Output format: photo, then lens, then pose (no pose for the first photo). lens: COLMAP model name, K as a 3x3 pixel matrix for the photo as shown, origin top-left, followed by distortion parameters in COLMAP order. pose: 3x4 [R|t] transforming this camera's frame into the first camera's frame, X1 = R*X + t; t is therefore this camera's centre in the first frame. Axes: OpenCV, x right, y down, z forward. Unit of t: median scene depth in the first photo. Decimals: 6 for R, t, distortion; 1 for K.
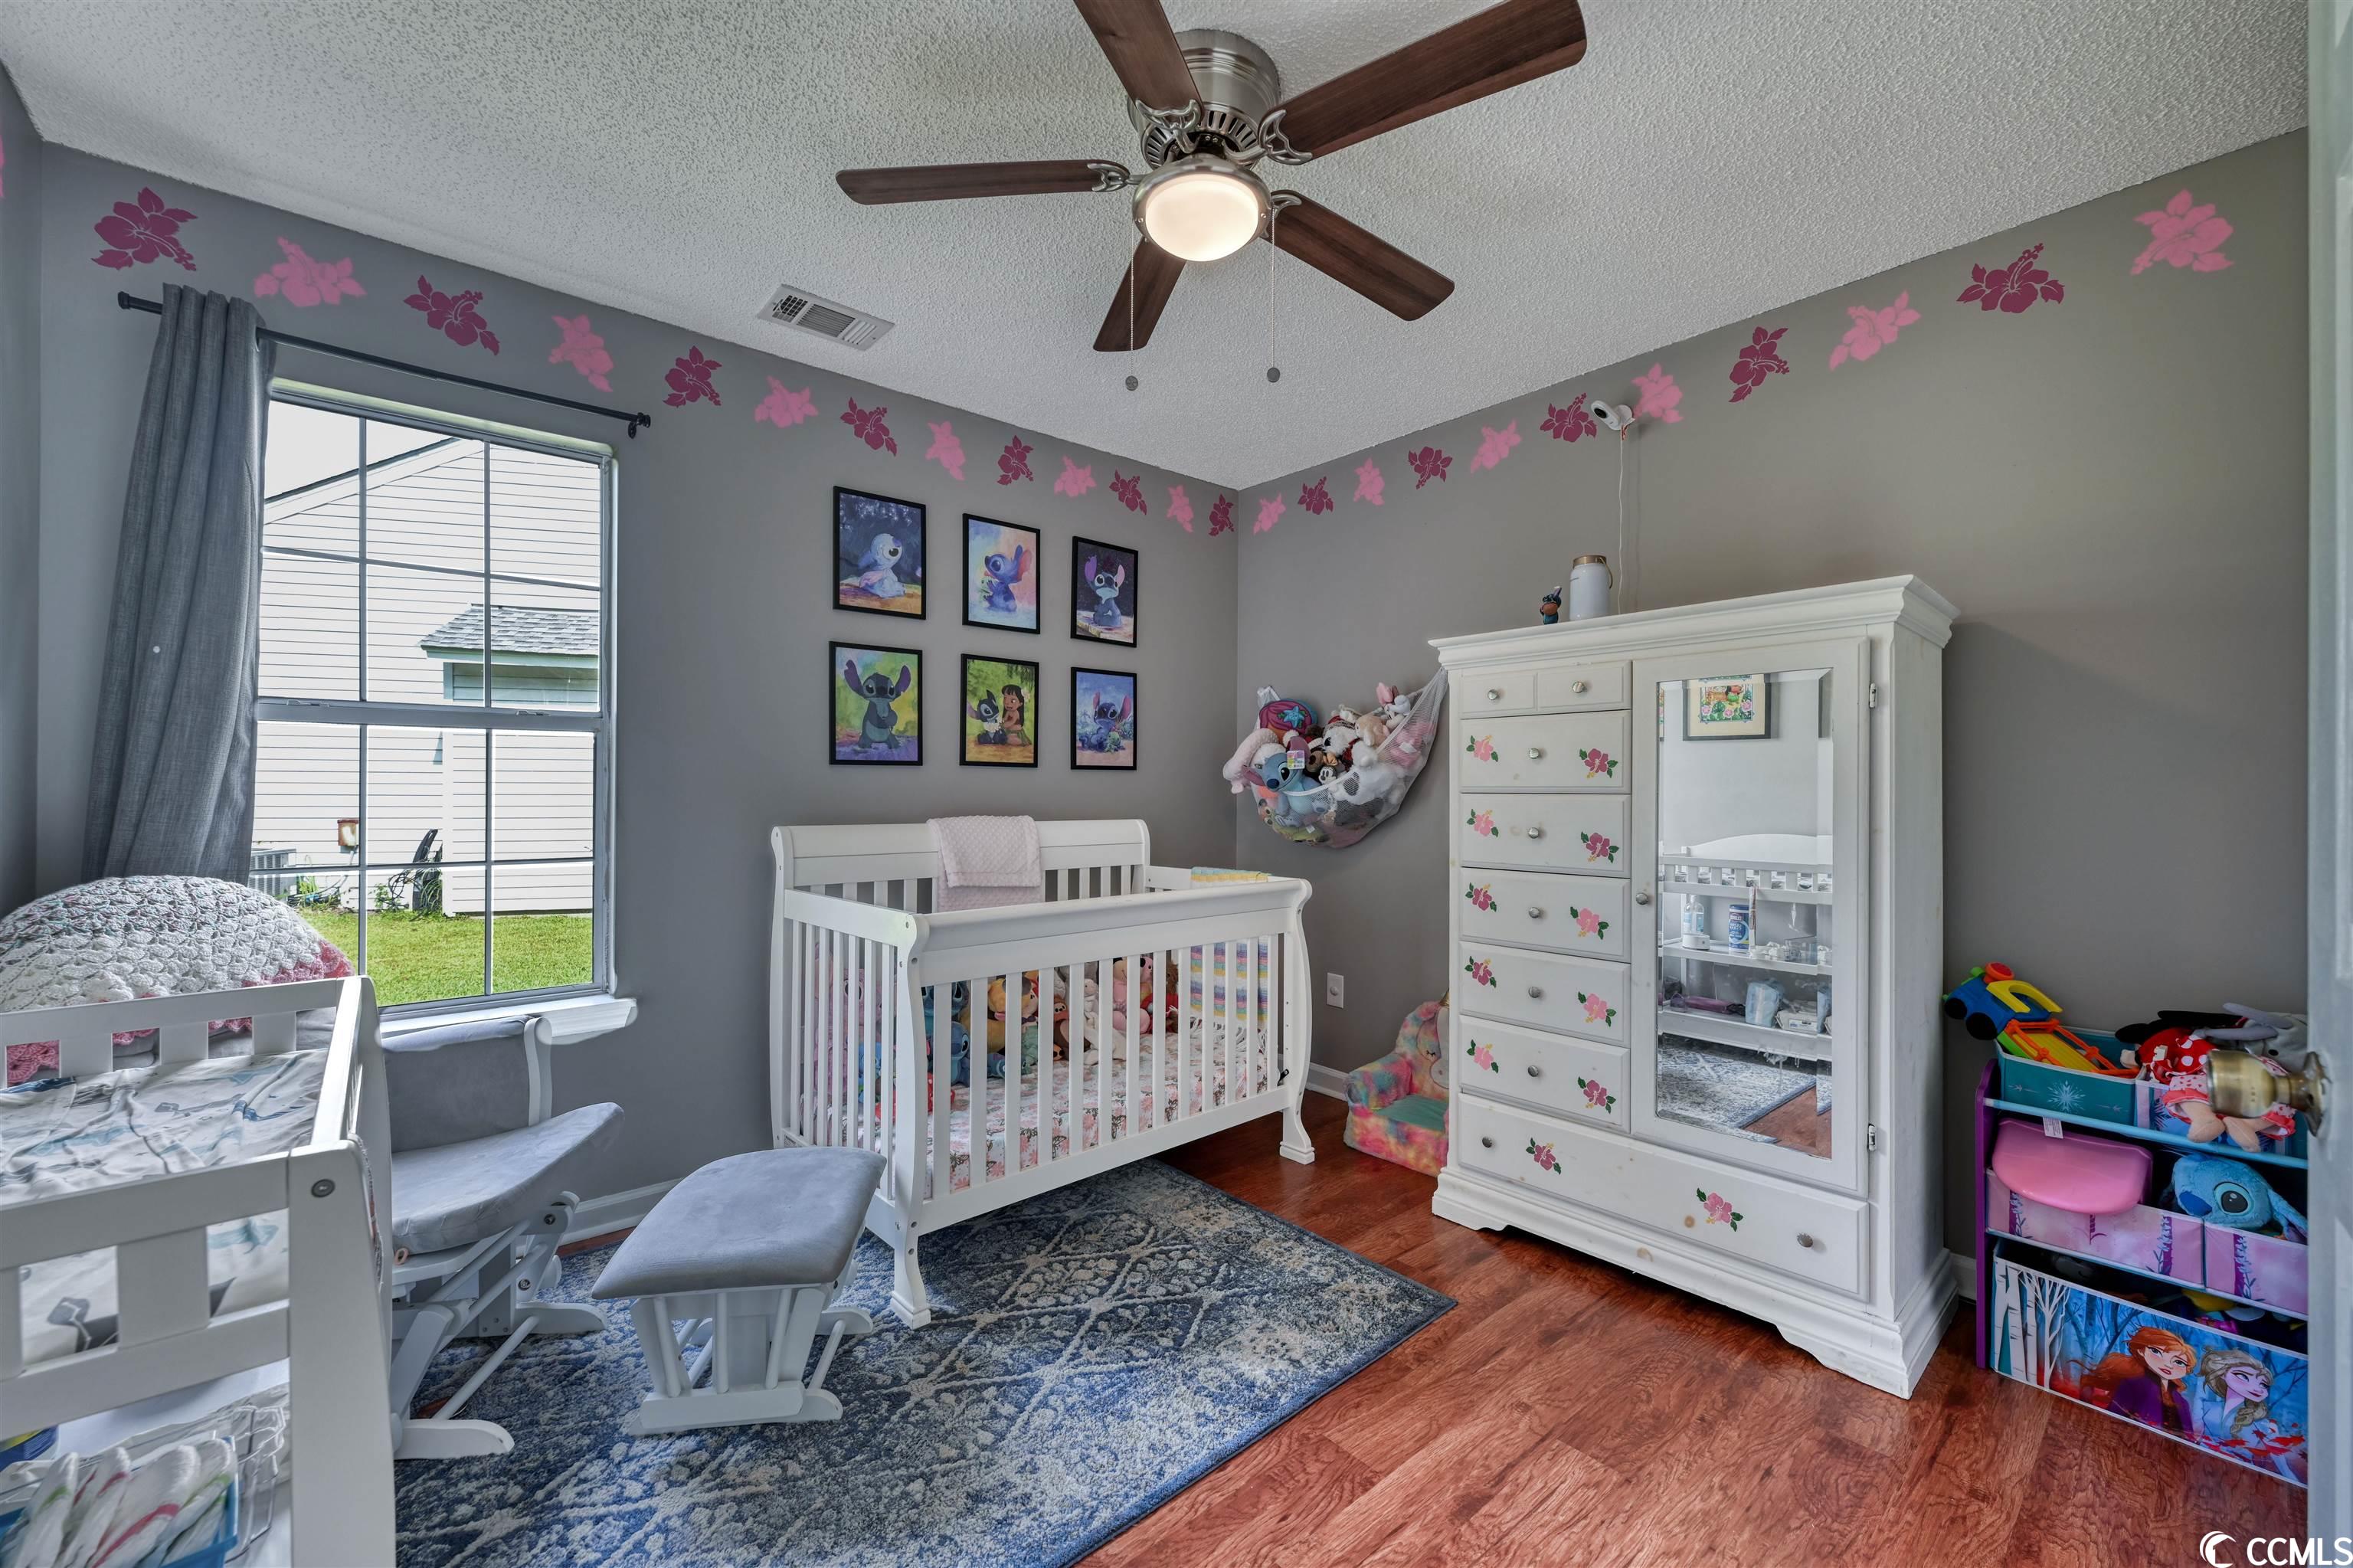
lens RADIAL K [[937.7, 0, 1172.7], [0, 937.7, 784.7], [0, 0, 1]] dist [0.000220, 0.000230]
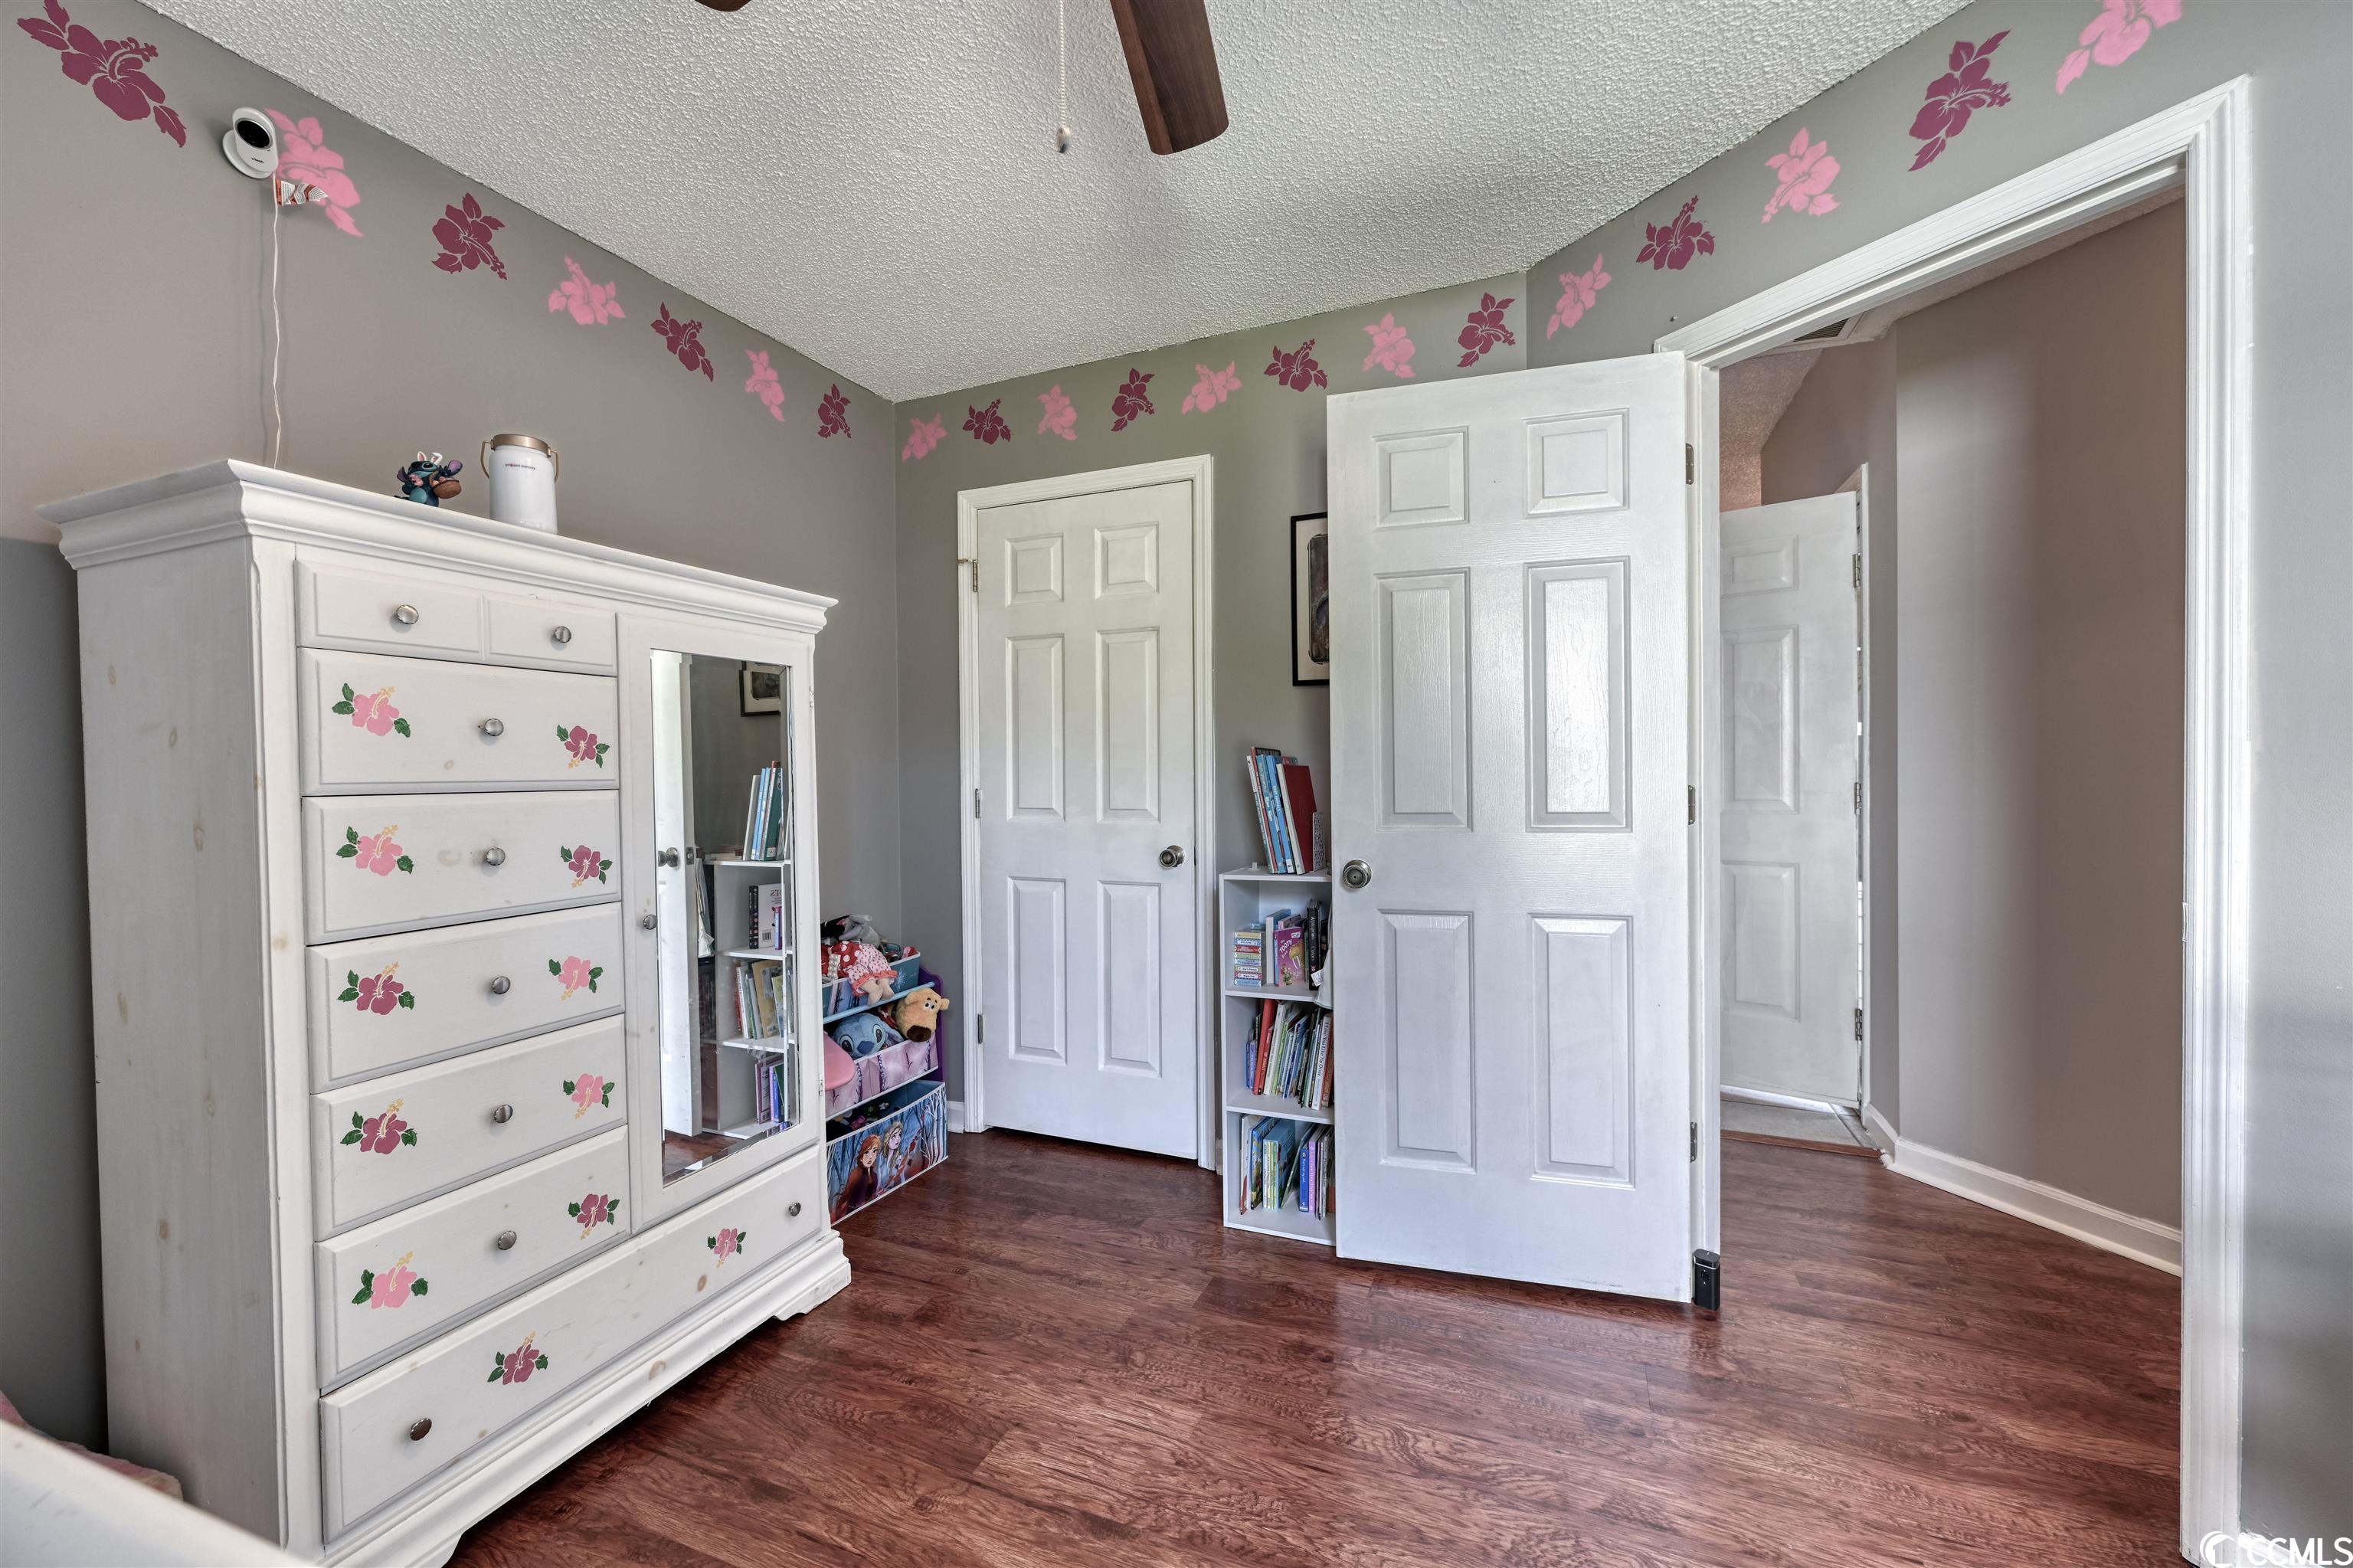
lens RADIAL K [[933.9, 0, 1173.2], [0, 933.9, 794.8], [0, 0, 1]] dist [0.000956, 0.000090]
pose [[-0.444857, -0.014656, 0.895482, -0.378176], [0.012164, 0.999675, 0.022404, 0.002979], [-0.895519, 0.020859, -0.444534, 0.918834]]
